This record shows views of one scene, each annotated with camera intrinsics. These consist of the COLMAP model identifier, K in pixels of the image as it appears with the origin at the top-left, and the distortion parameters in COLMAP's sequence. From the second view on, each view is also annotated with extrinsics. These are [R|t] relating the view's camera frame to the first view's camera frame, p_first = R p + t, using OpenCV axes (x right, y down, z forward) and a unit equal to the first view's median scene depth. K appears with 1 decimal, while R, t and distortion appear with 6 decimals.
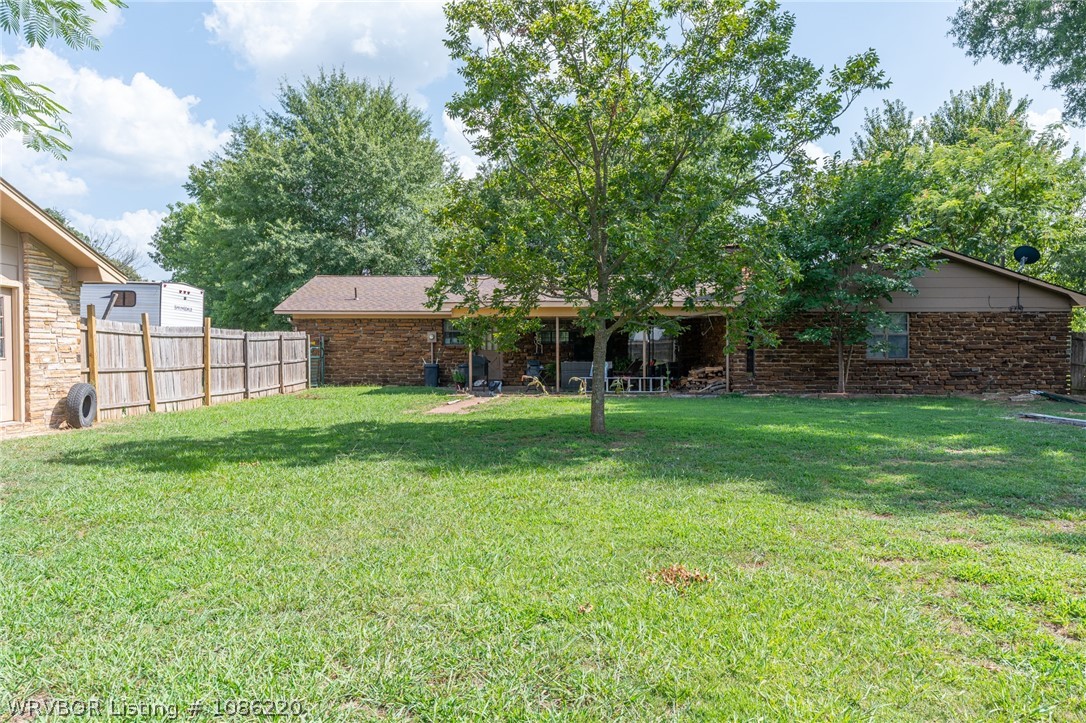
lens RADIAL K [[789.3, 0, 531.0], [0, 789.3, 359.8], [0, 0, 1]] dist [0.012740, -0.006113]
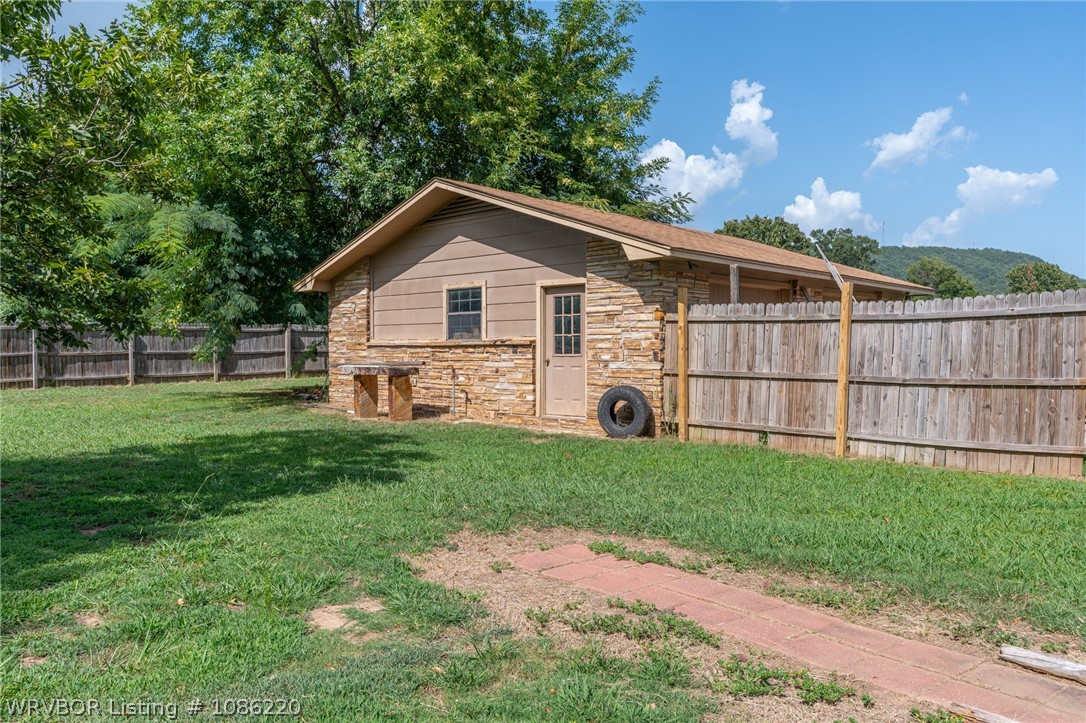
lens RADIAL K [[789.3, 0, 538.8], [0, 789.3, 362.6], [0, 0, 1]] dist [0.012740, -0.006113]
pose [[-0.659535, 0.016134, -0.751501, 0.120708], [-0.006244, 0.999618, 0.026941, -0.016698], [0.751648, 0.022461, -0.659182, 1.449338]]
